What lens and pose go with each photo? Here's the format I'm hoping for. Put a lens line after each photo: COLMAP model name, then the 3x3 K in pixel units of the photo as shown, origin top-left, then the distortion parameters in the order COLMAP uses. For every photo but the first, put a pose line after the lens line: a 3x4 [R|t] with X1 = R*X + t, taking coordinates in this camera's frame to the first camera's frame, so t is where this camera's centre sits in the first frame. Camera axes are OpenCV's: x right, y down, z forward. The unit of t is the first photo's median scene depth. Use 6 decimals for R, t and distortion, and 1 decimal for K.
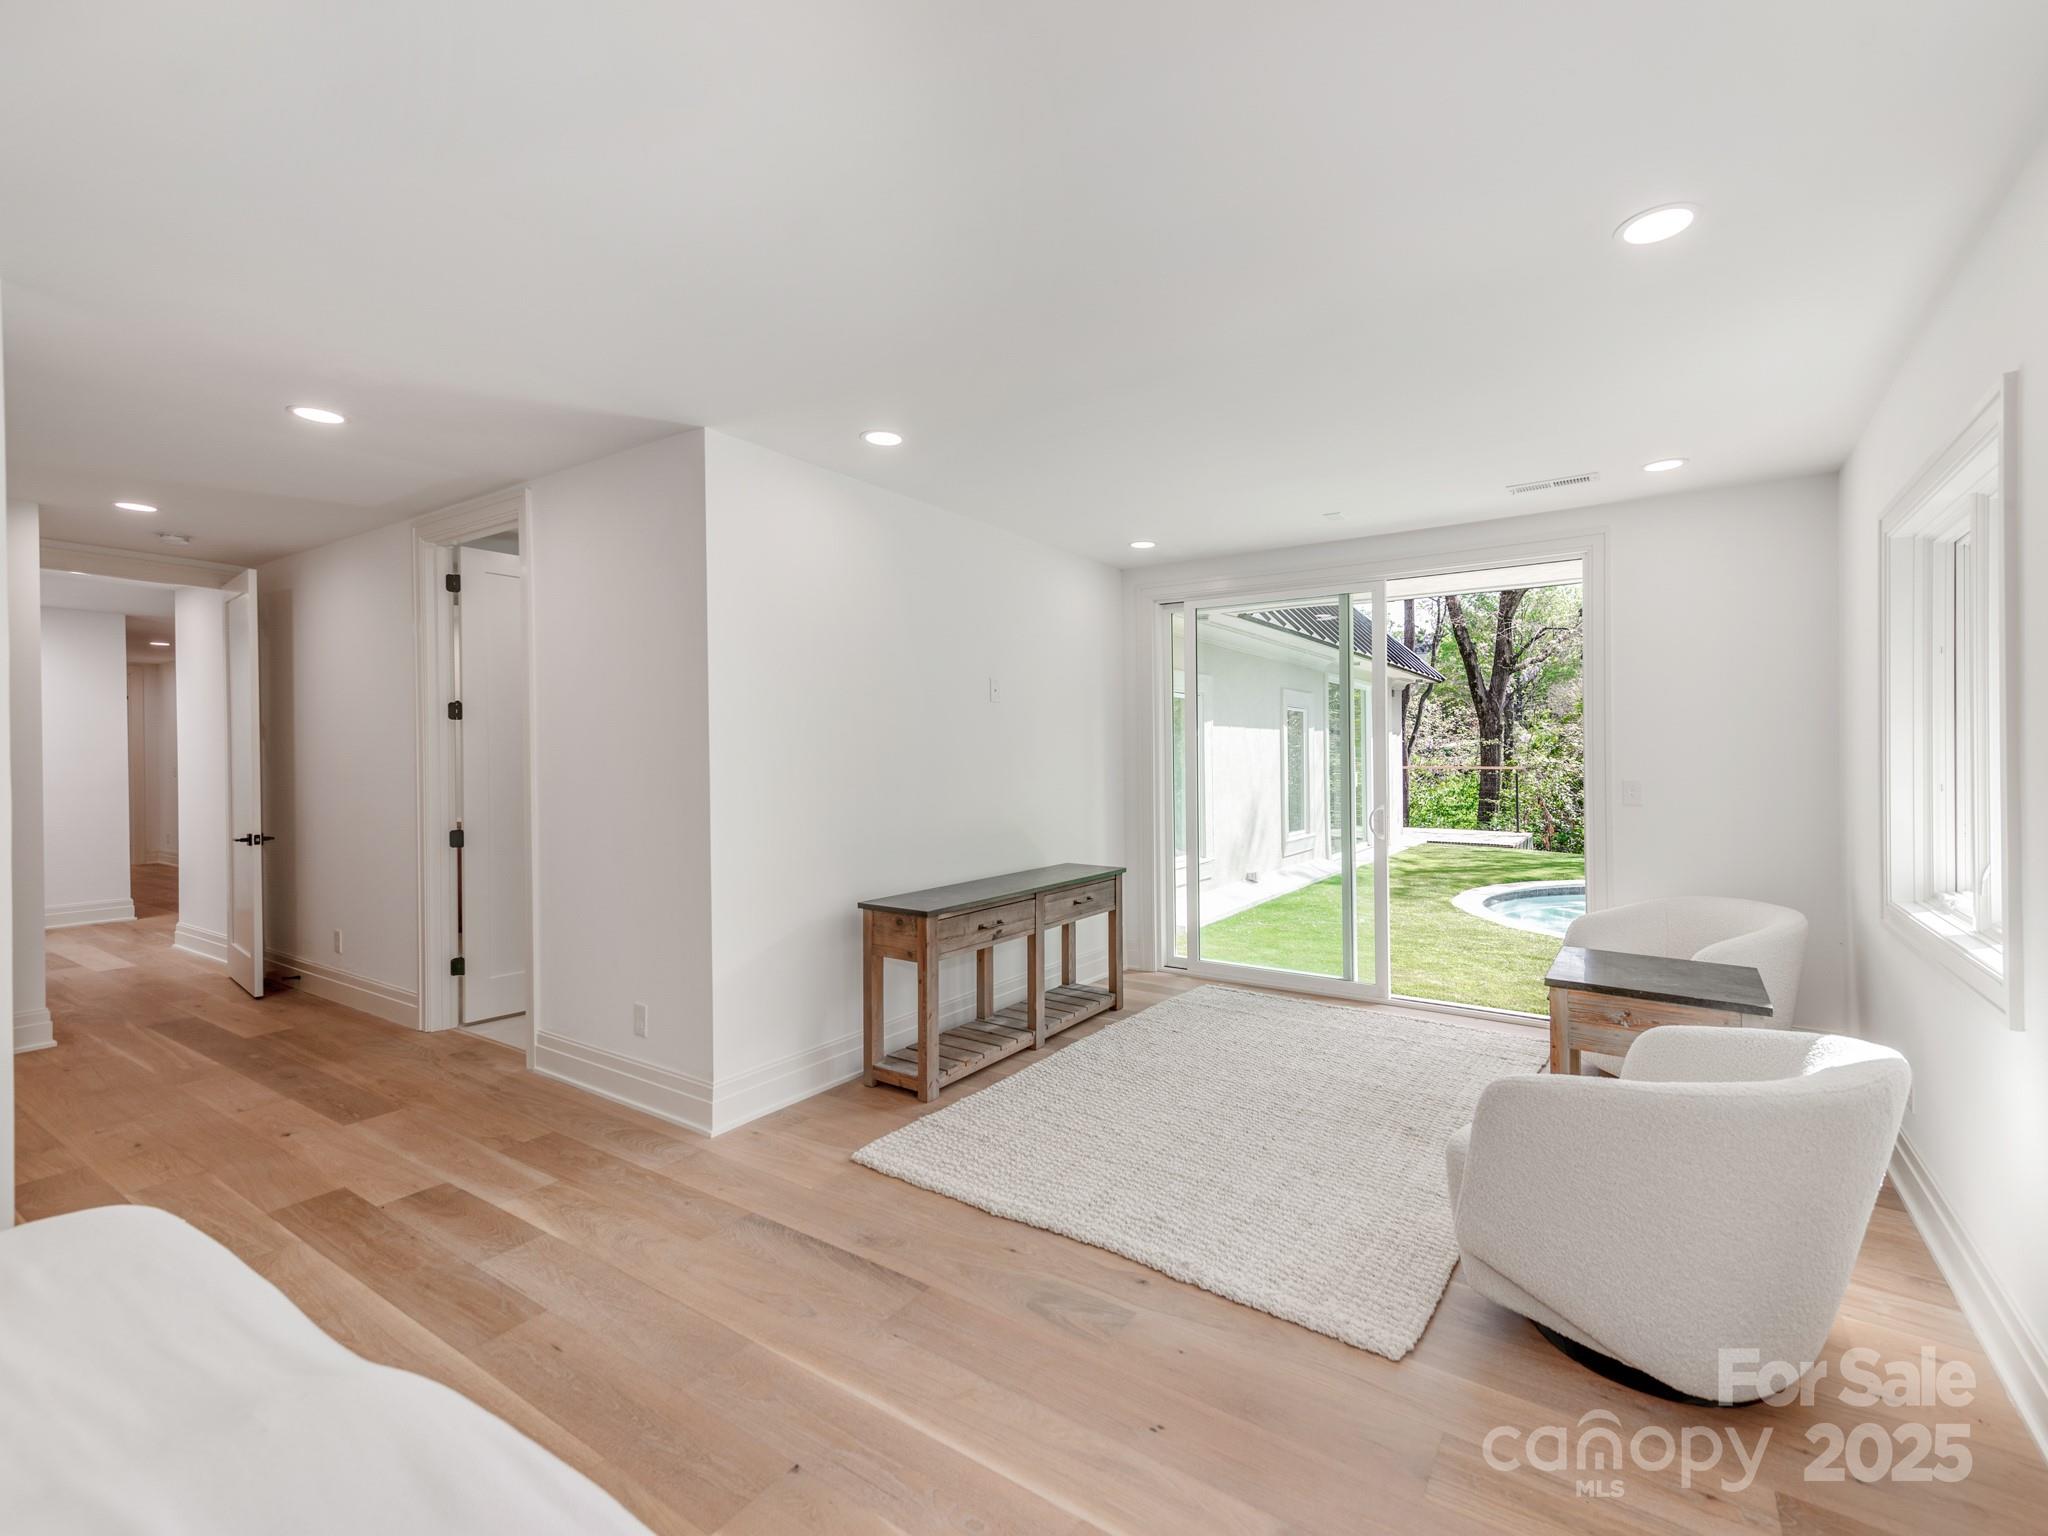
lens RADIAL K [[891.8, 0, 1021.2], [0, 891.8, 755.3], [0, 0, 1]] dist [0.000390, -0.000215]
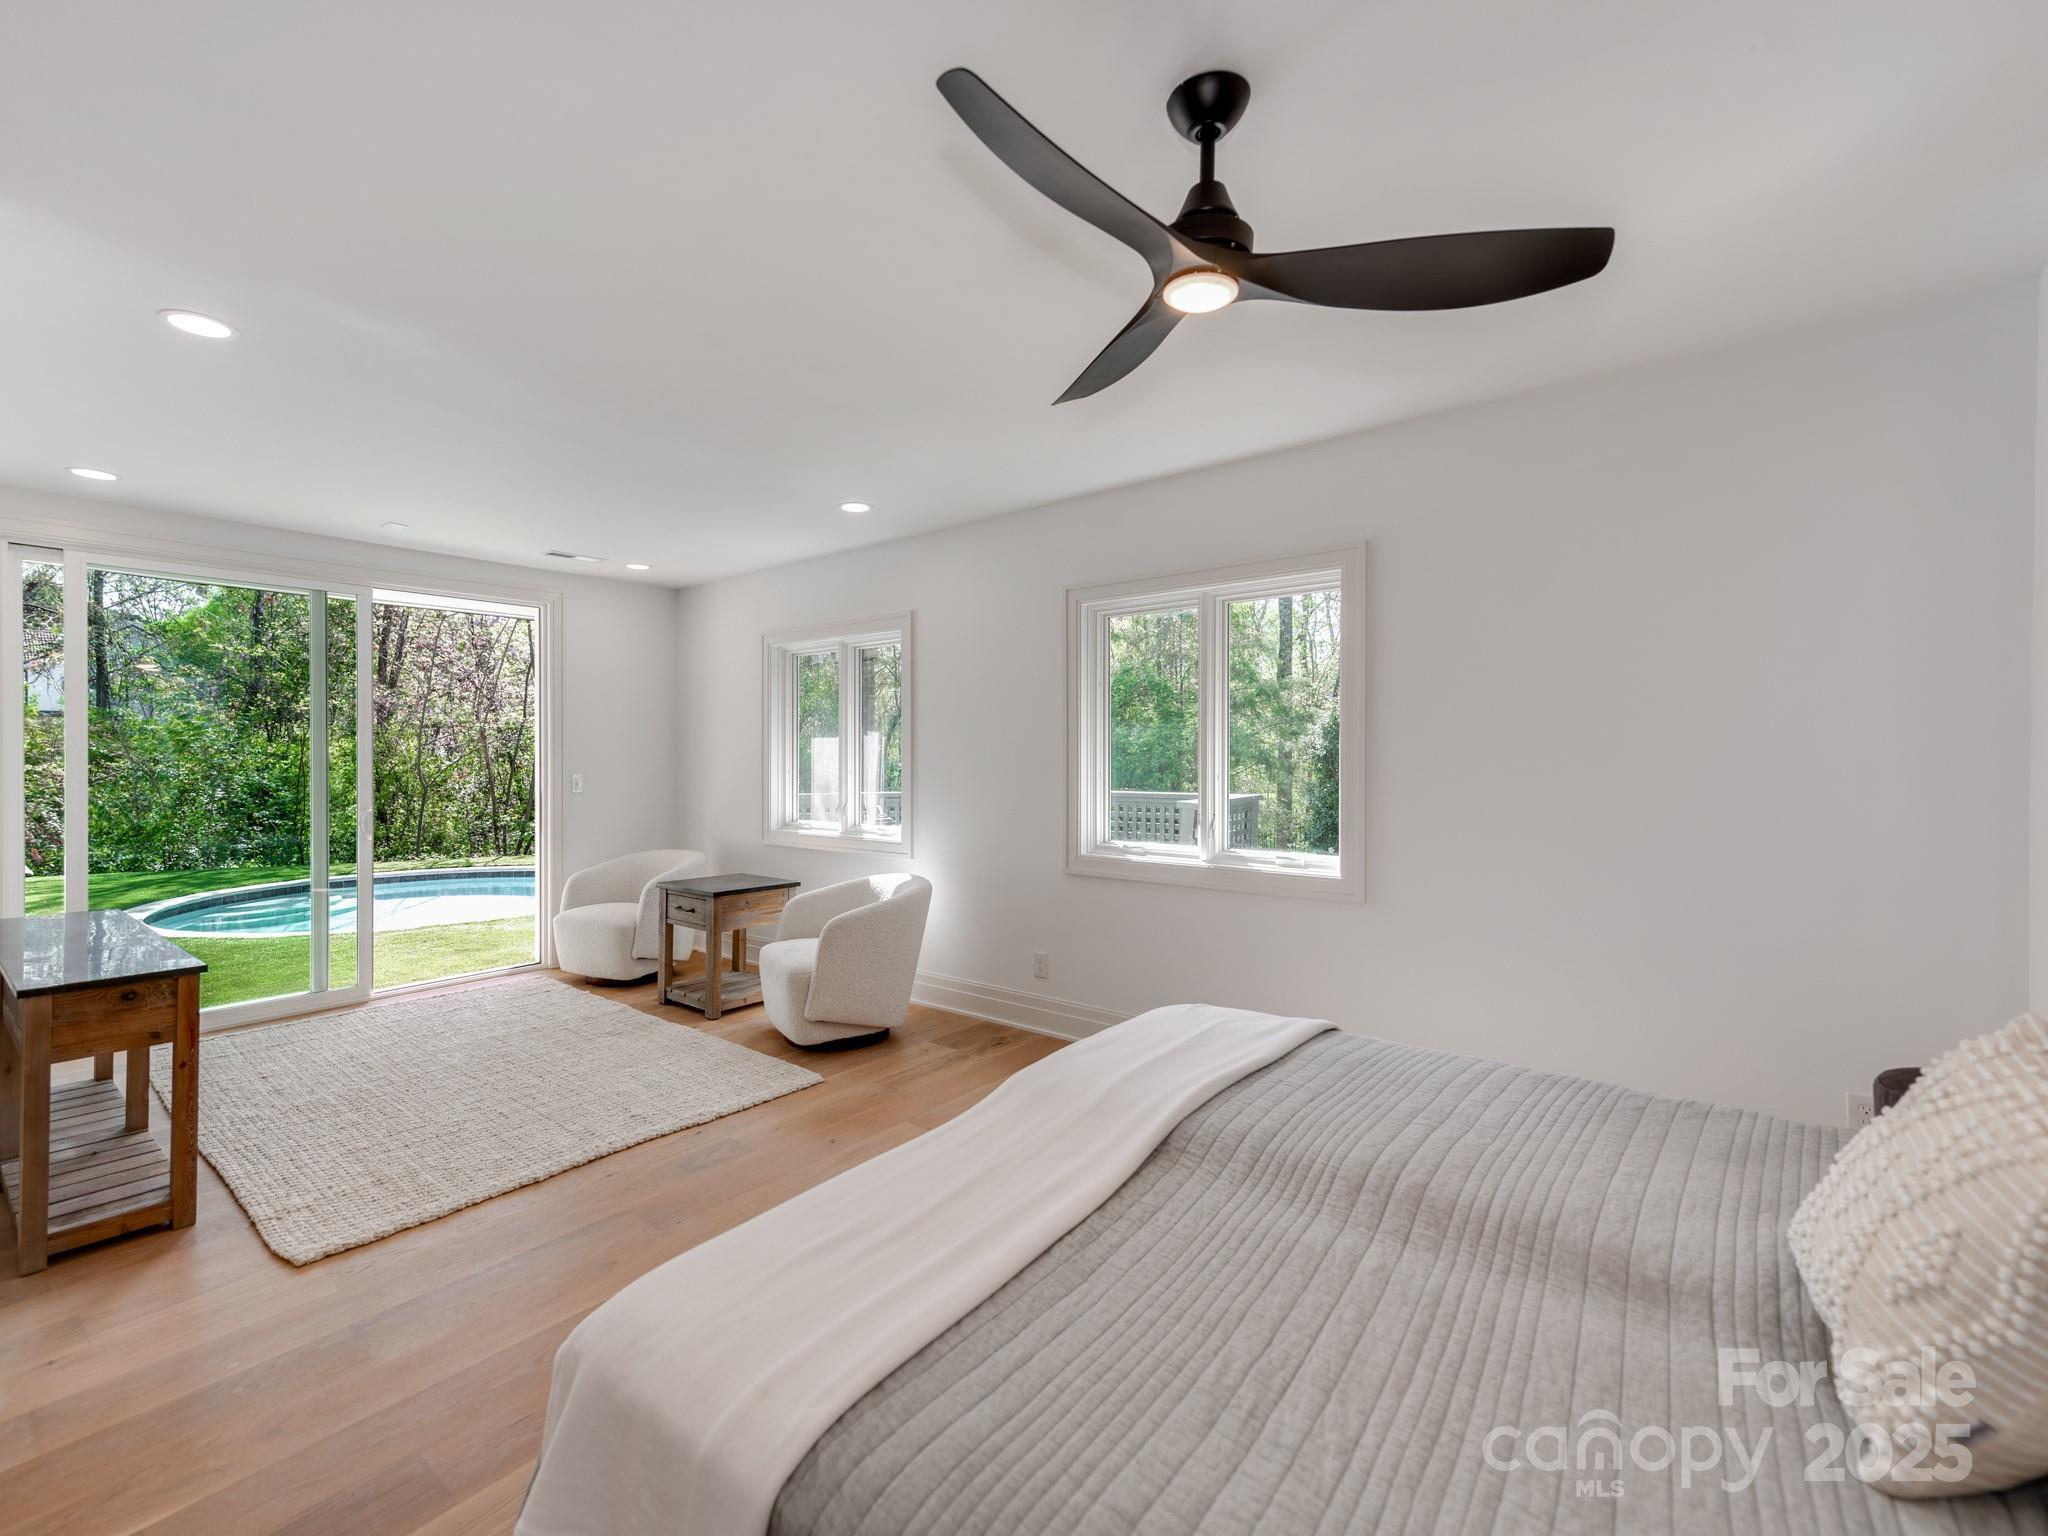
lens RADIAL K [[891.8, 0, 1021.2], [0, 891.8, 755.3], [0, 0, 1]] dist [0.000390, -0.000215]
pose [[0.068114, 0.004506, 0.997667, -0.890731], [0.004551, 0.999978, -0.004827, 0.009010], [-0.997667, 0.004869, 0.068092, 0.293076]]
